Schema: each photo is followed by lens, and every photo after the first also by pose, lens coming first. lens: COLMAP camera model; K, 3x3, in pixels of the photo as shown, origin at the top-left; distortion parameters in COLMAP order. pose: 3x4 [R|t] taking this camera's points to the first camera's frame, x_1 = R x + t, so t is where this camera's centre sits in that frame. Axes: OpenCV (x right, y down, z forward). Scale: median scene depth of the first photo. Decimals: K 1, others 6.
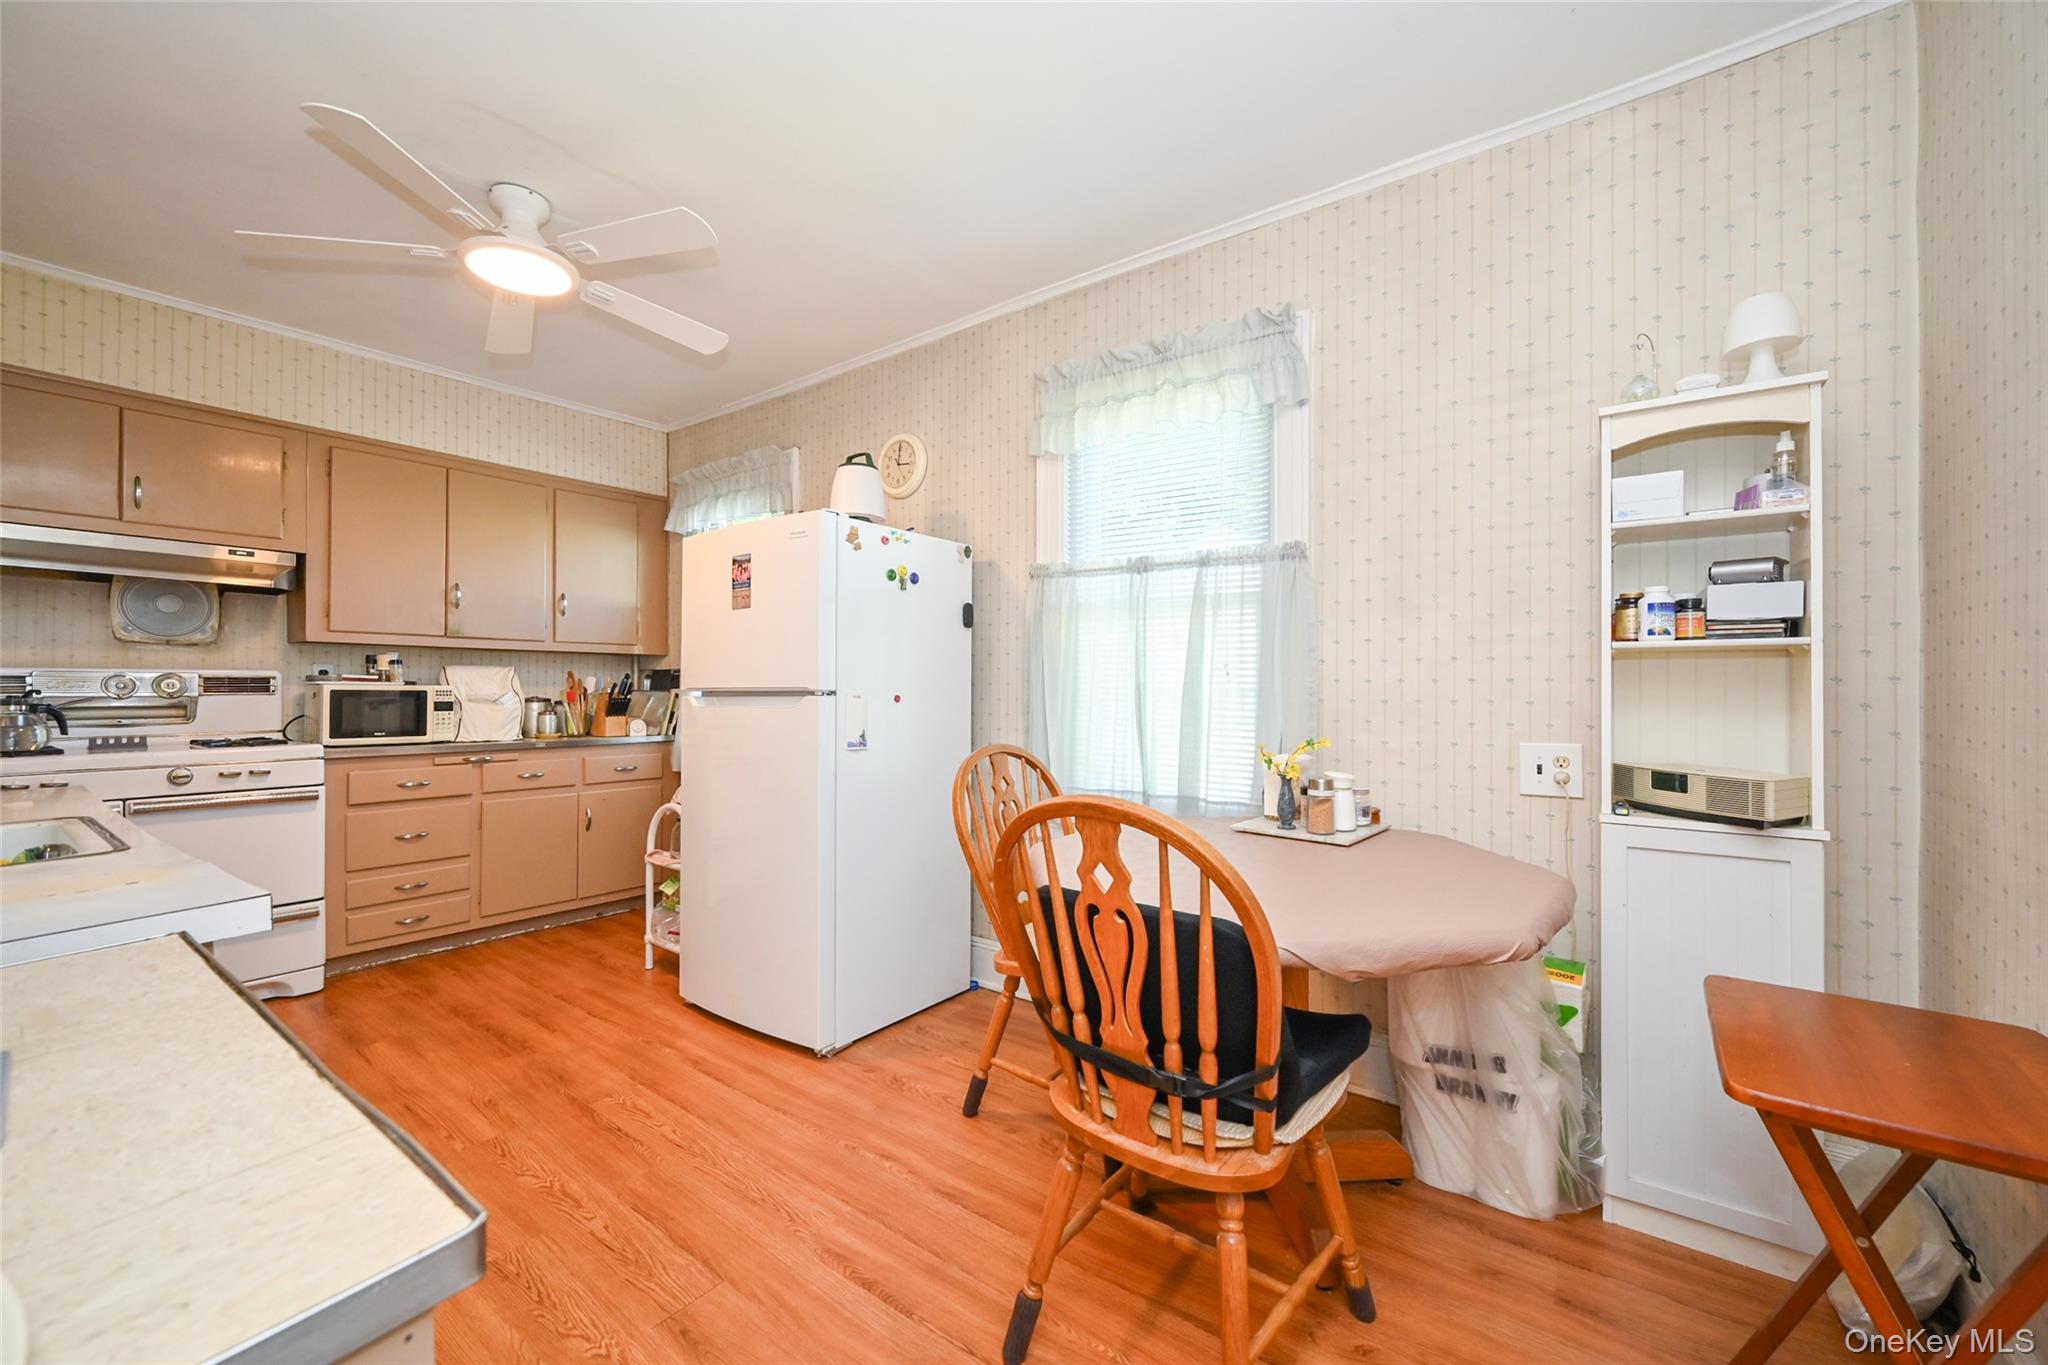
lens RADIAL K [[797.6, 0, 1024.1], [0, 797.6, 681.0], [0, 0, 1]] dist [-0.002167, 0.000454]
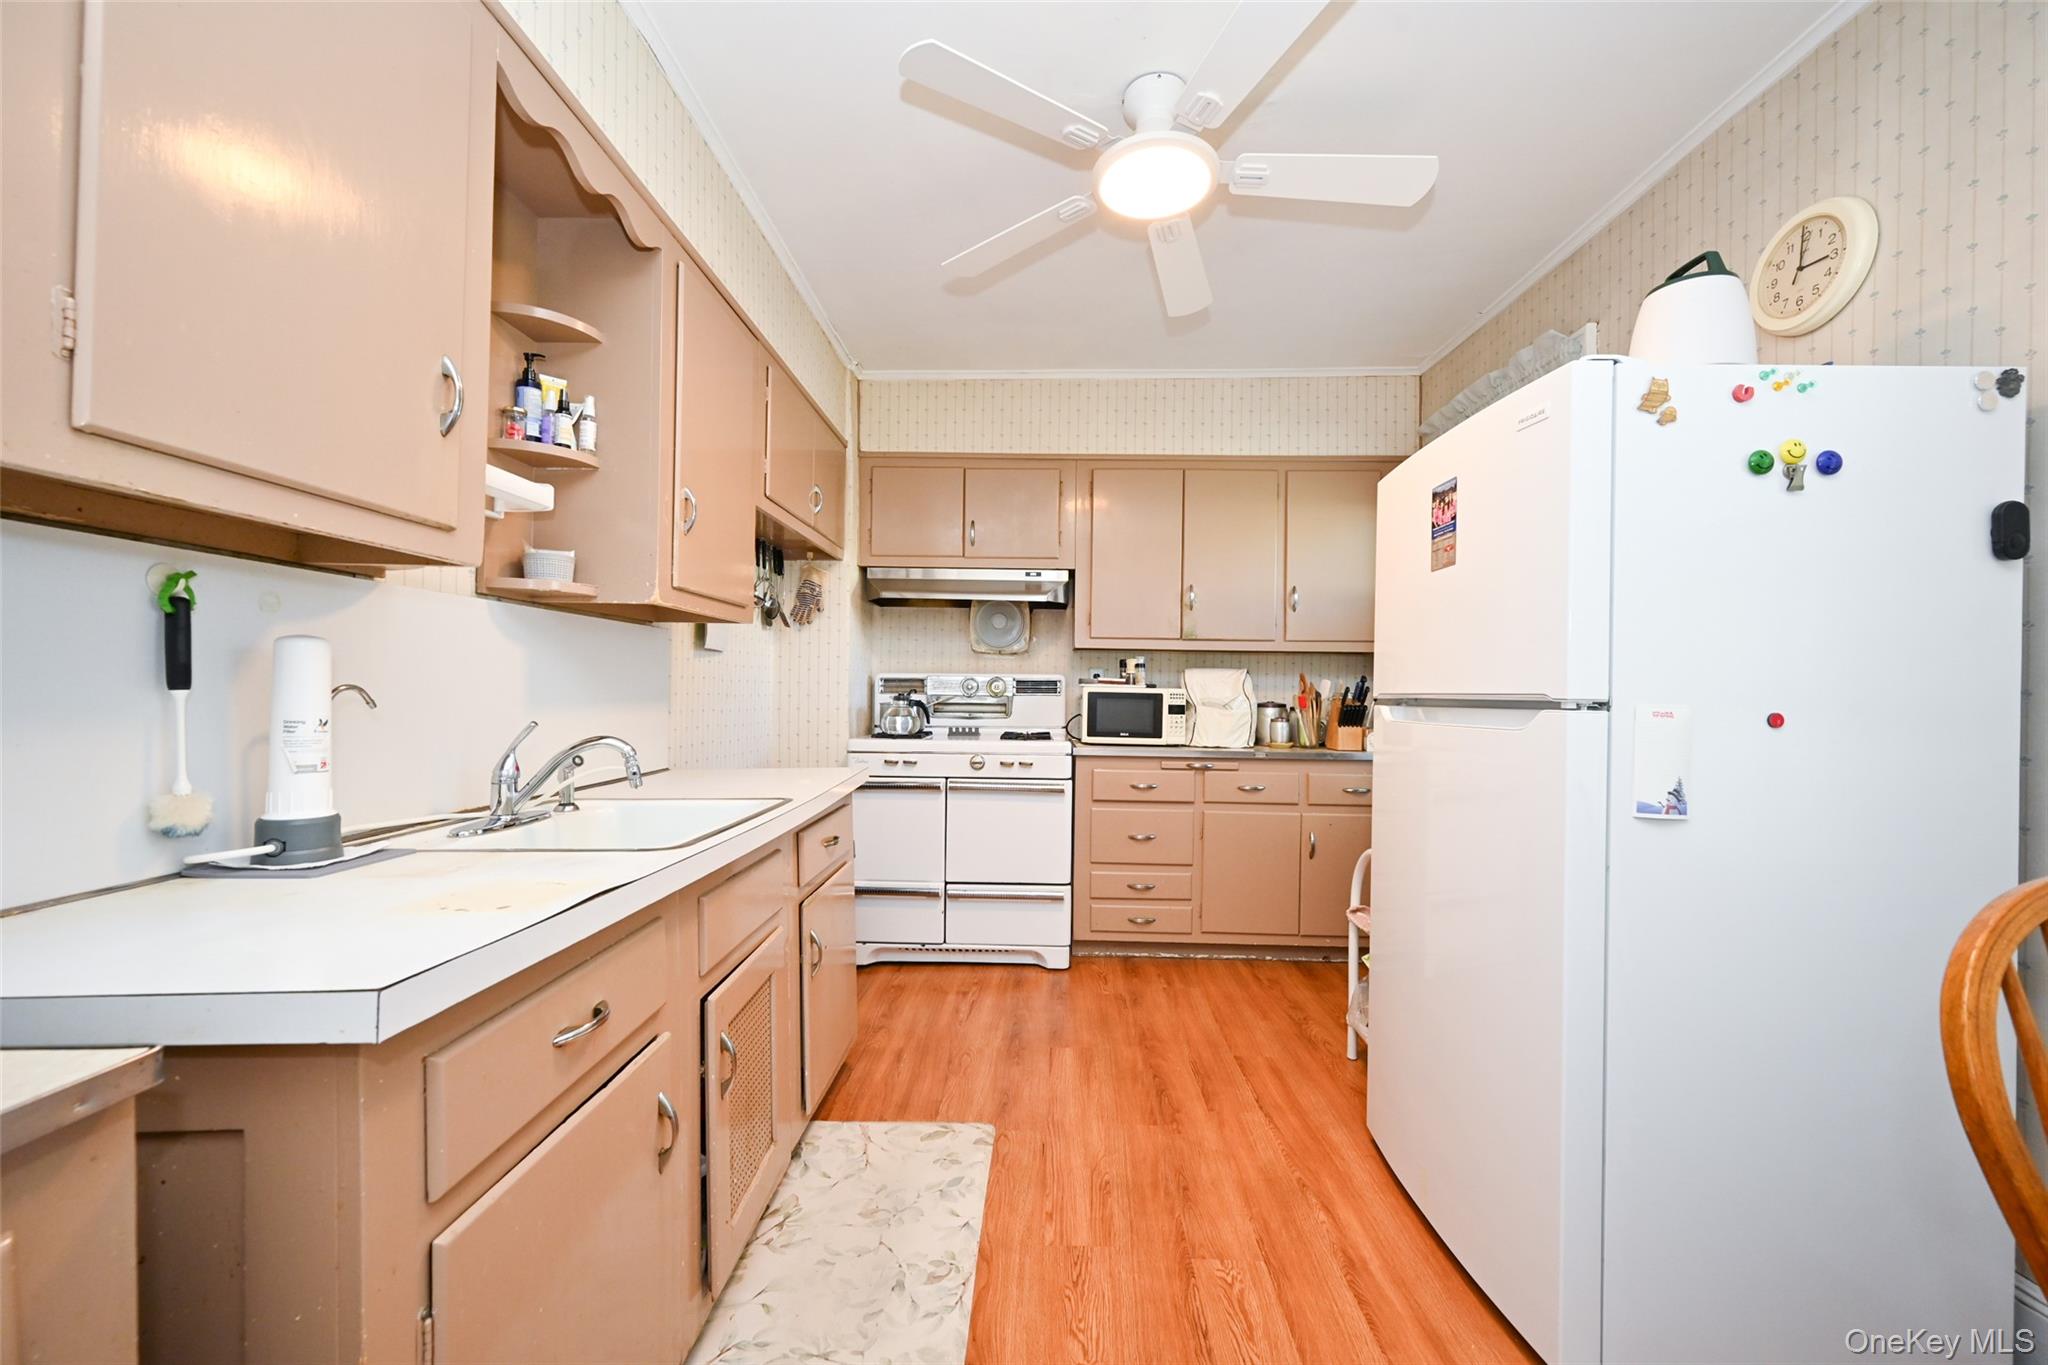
lens RADIAL K [[797.6, 0, 1035.8], [0, 797.6, 687.8], [0, 0, 1]] dist [-0.002167, 0.000454]
pose [[0.579416, 0.005538, -0.815013, -0.024859], [-0.004971, 0.999982, 0.003261, 0.002679], [0.815016, 0.002162, 0.579434, 0.330254]]
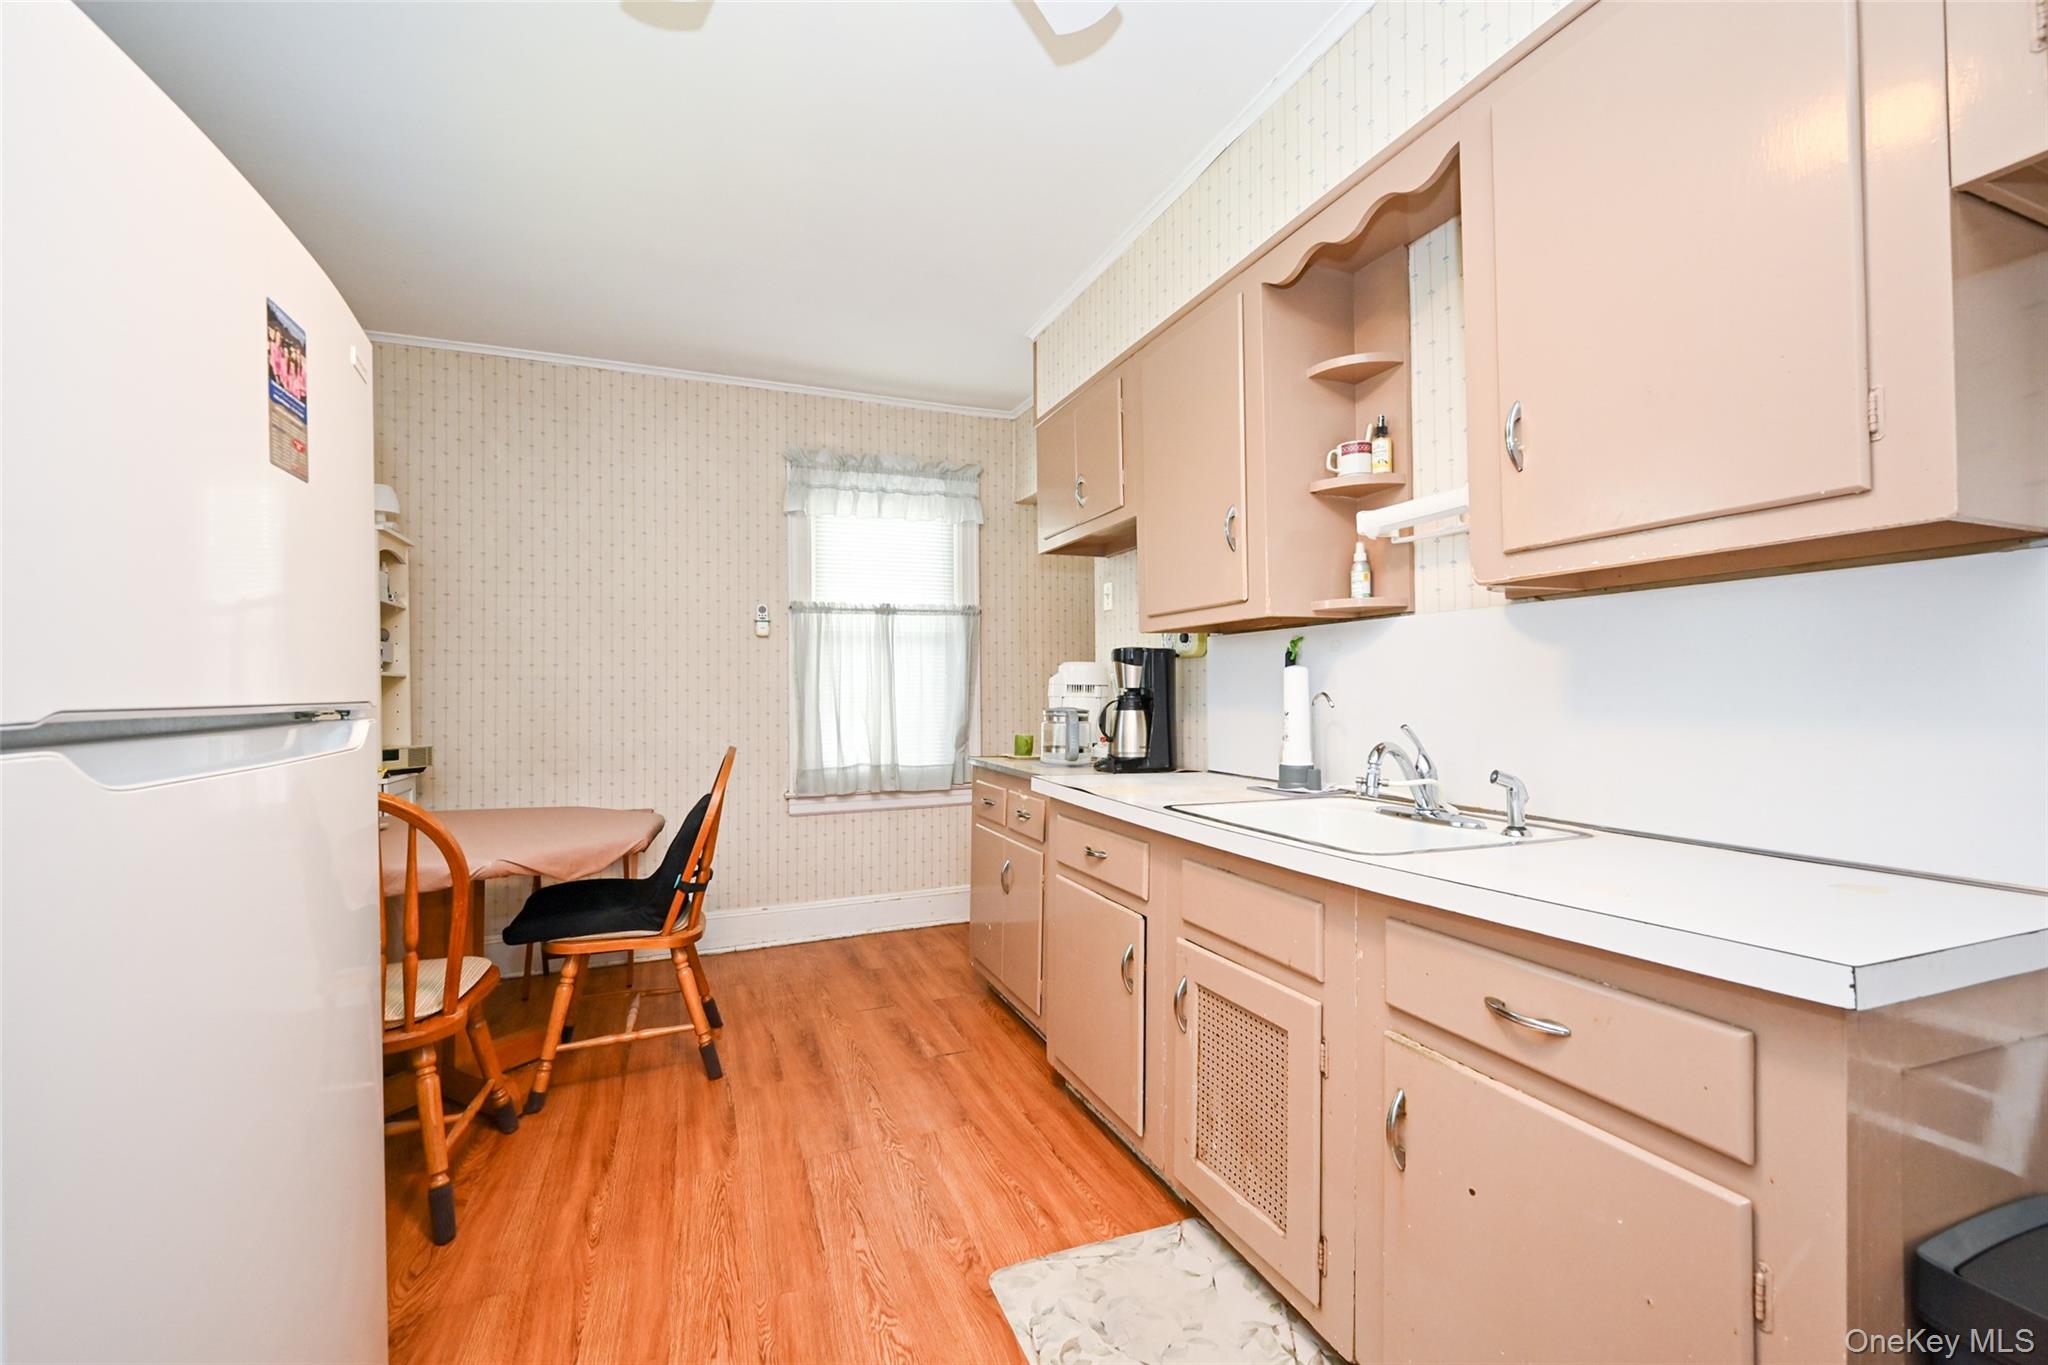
lens RADIAL K [[863.0, 0, 1022.3], [0, 863.0, 689.6], [0, 0, 1]] dist [-0.000064, 0.000004]
pose [[-0.850701, 0.011118, 0.525533, -0.743081], [0.005502, 0.999910, -0.012249, 0.009116], [-0.525622, -0.007528, -0.850685, 1.052820]]
